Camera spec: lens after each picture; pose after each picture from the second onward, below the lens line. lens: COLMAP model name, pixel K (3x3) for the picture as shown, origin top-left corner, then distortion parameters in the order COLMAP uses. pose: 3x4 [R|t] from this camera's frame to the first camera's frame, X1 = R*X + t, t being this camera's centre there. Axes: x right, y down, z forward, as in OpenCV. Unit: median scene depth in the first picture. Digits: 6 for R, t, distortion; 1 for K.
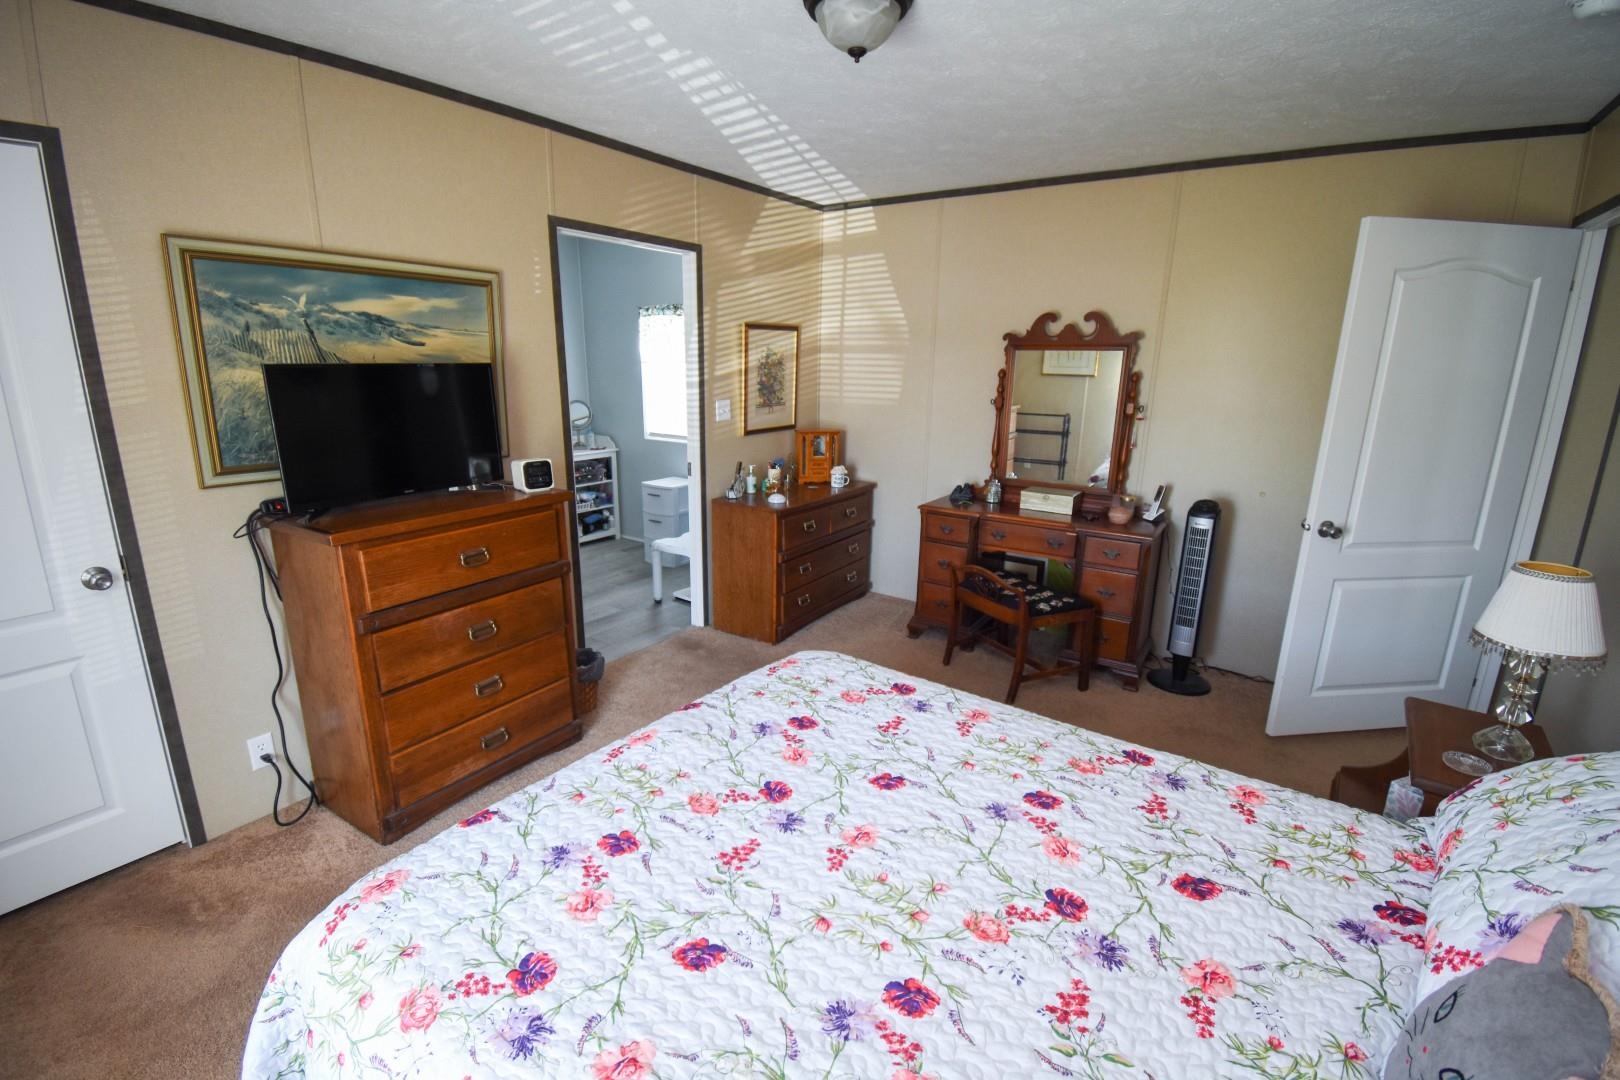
lens RADIAL K [[714.5, 0, 814.5], [0, 714.5, 542.9], [0, 0, 1]] dist [0.009460, -0.018503]
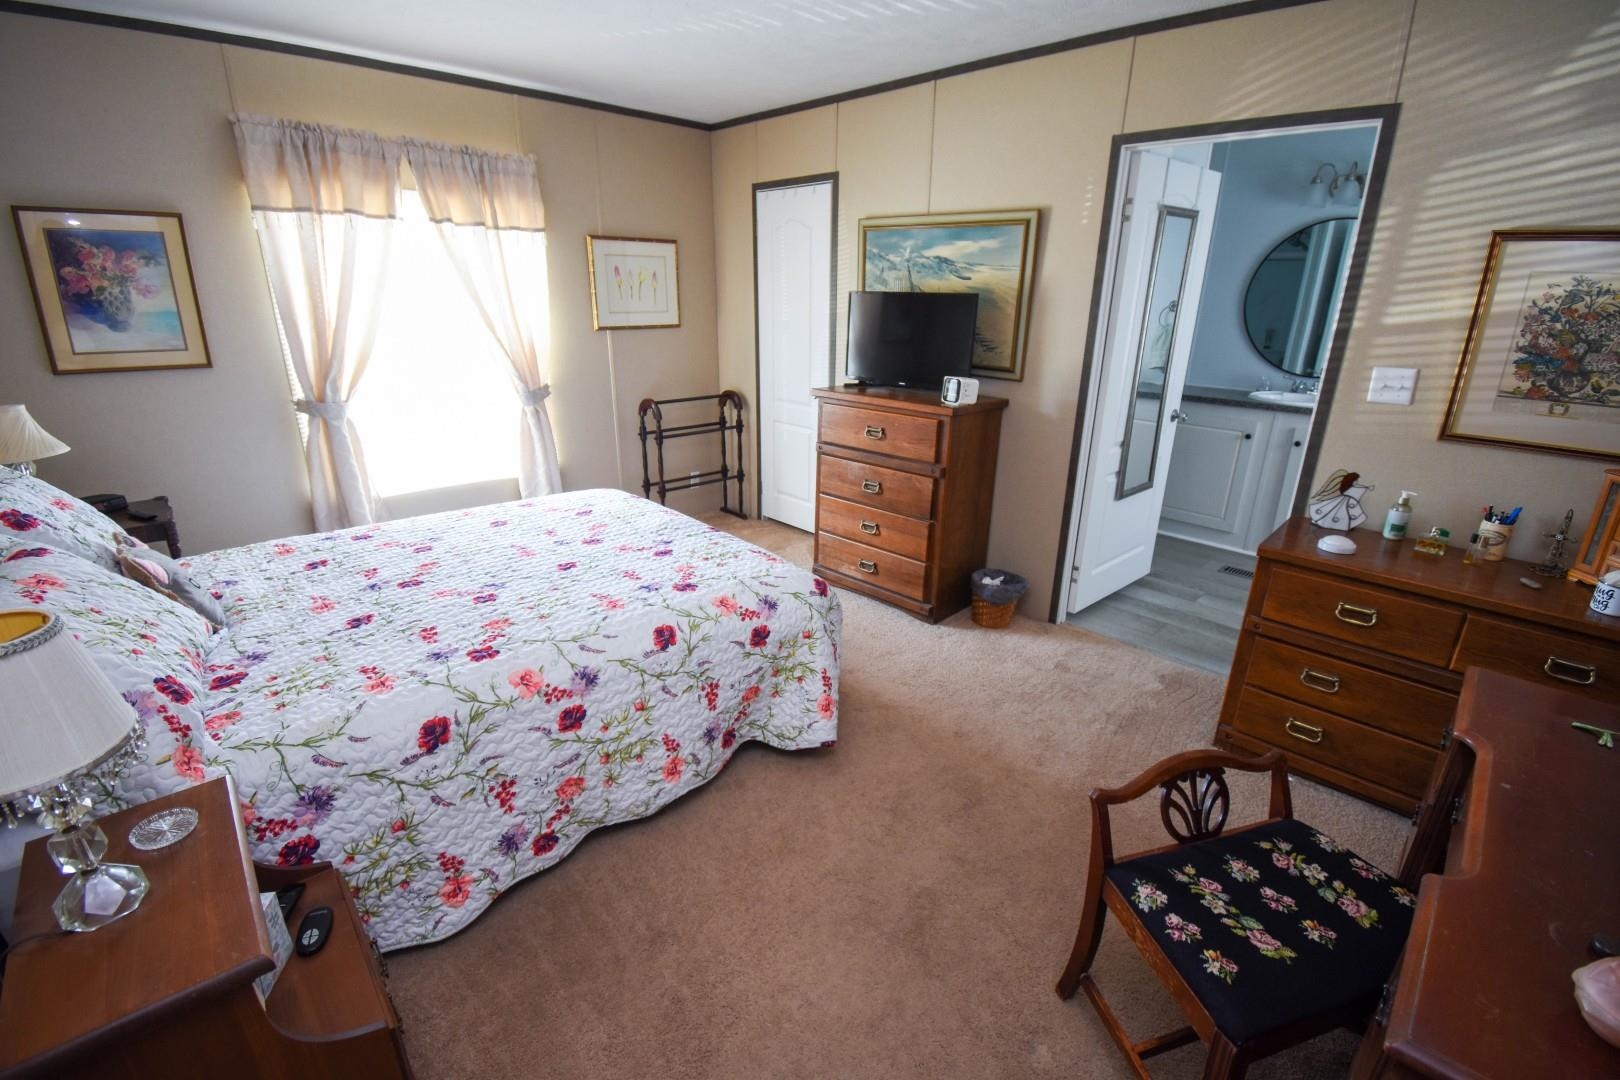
lens RADIAL K [[714.5, 0, 807.7], [0, 714.5, 537.7], [0, 0, 1]] dist [0.009460, -0.018503]
pose [[-0.200408, 0.305652, -0.930814, 0.901569], [-0.268166, 0.896690, 0.352184, -0.247225], [0.942297, 0.320193, -0.097738, 1.055361]]
